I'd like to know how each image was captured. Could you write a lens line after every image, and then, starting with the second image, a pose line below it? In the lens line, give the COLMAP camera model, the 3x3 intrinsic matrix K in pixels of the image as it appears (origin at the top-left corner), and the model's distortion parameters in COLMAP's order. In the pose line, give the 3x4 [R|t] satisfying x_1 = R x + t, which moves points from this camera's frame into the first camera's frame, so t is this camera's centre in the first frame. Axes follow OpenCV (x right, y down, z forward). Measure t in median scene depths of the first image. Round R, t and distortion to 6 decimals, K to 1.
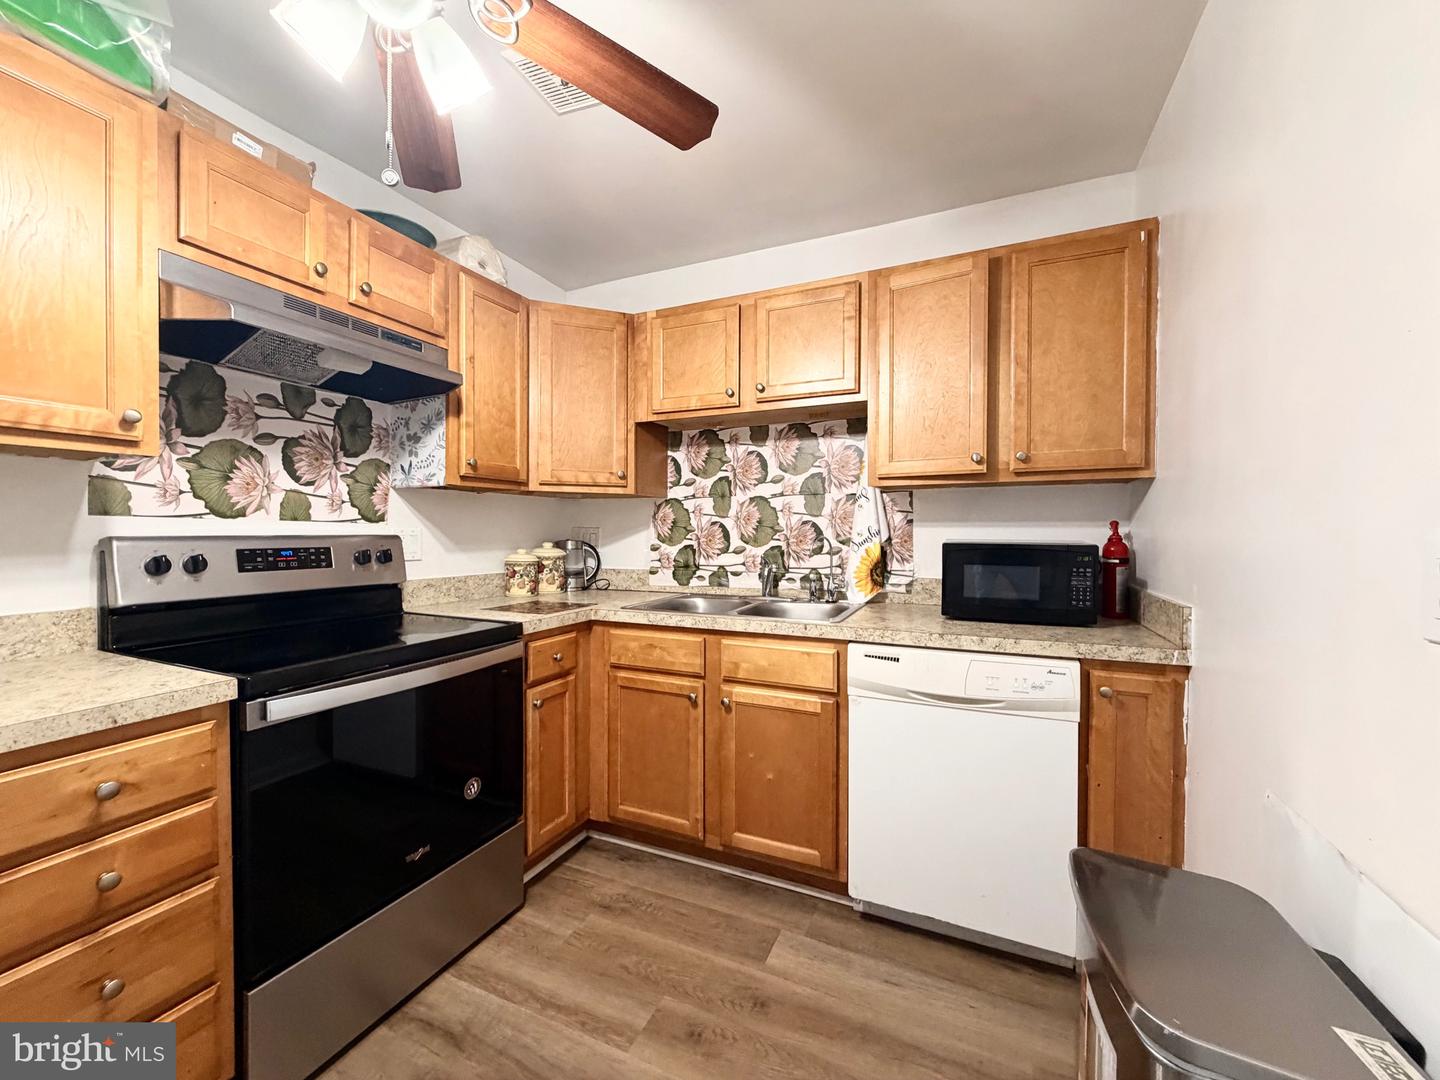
lens RADIAL K [[576.0, 0, 716.3], [0, 576.0, 539.5], [0, 0, 1]] dist [0.001917, -0.000624]
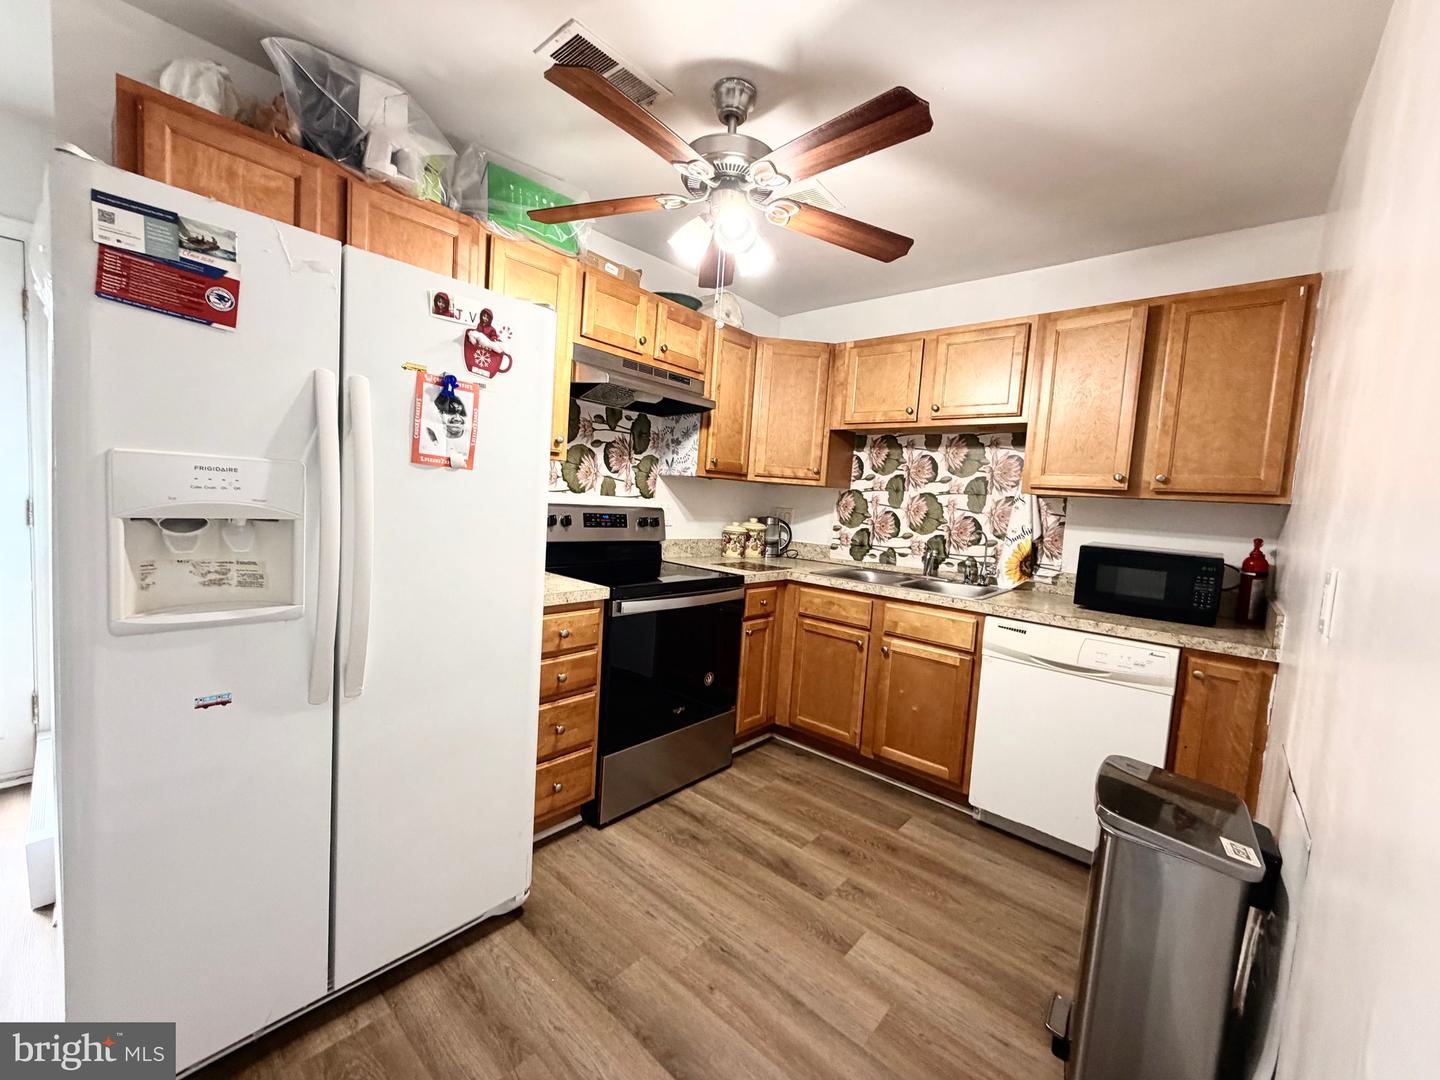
lens RADIAL K [[576.0, 0, 717.8], [0, 576.0, 539.5], [0, 0, 1]] dist [0.001917, -0.000624]
pose [[0.955669, 0.082048, -0.282780, 0.002628], [-0.067957, 0.995924, 0.059303, -0.026038], [0.286493, -0.037457, 0.957350, -0.386579]]
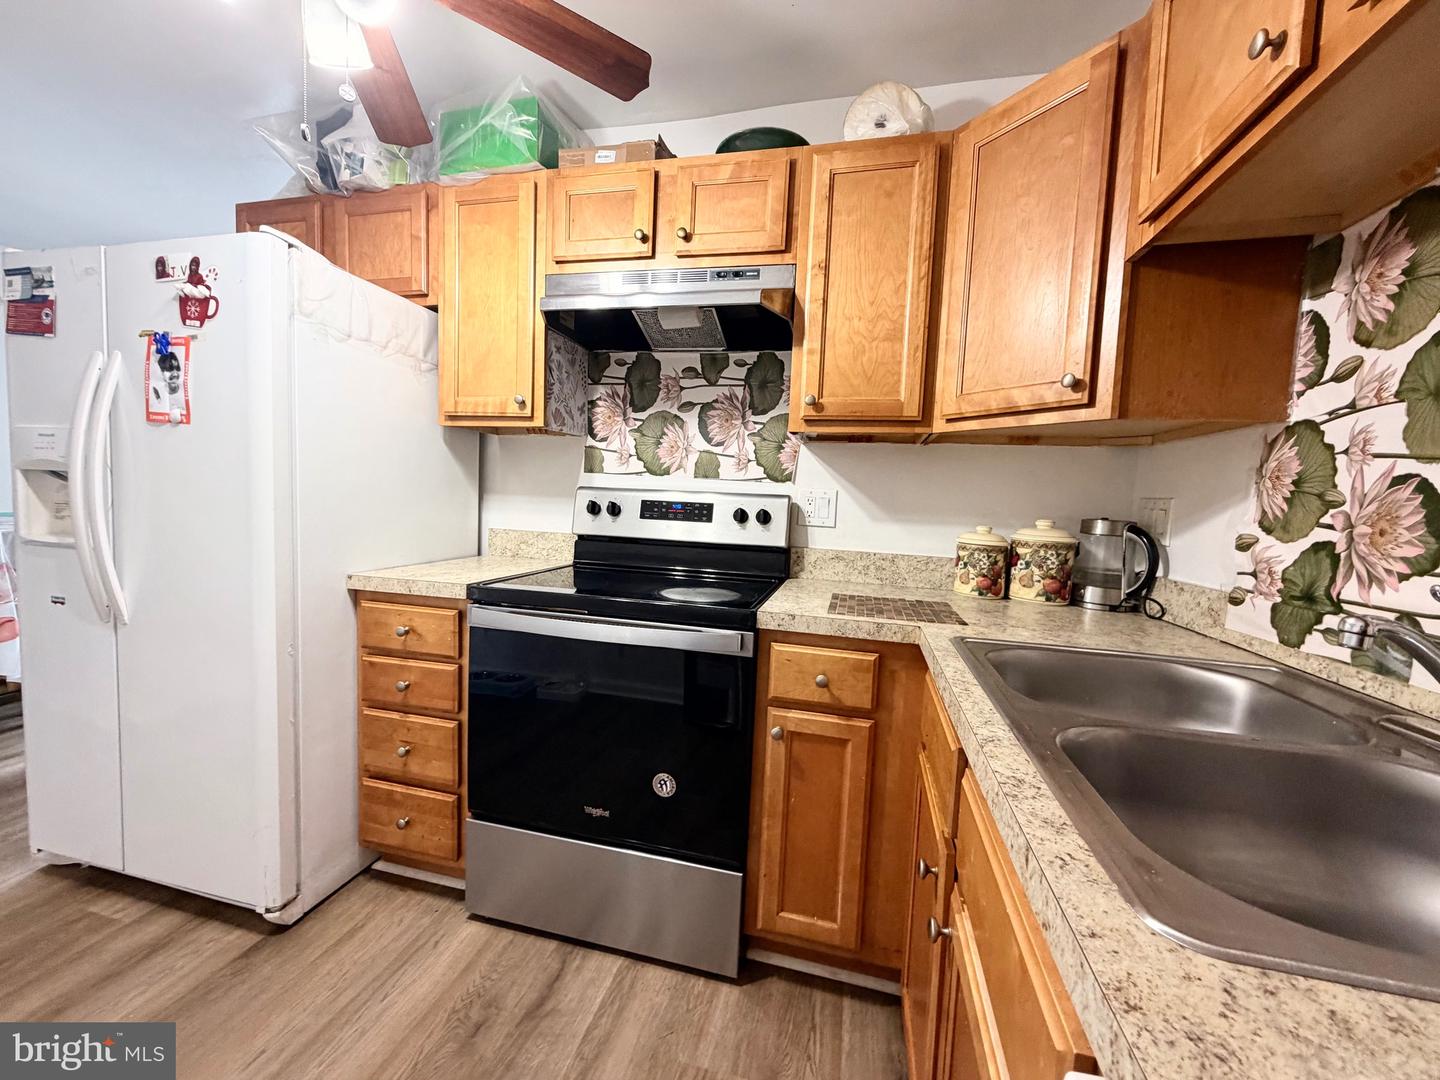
lens RADIAL K [[576.0, 0, 717.6], [0, 576.0, 539.2], [0, 0, 1]] dist [0.001917, -0.000624]
pose [[0.187697, 0.075696, -0.979306, 0.342695], [-0.058709, 0.996108, 0.065742, 0.008652], [0.980471, 0.045154, 0.191410, 0.775255]]
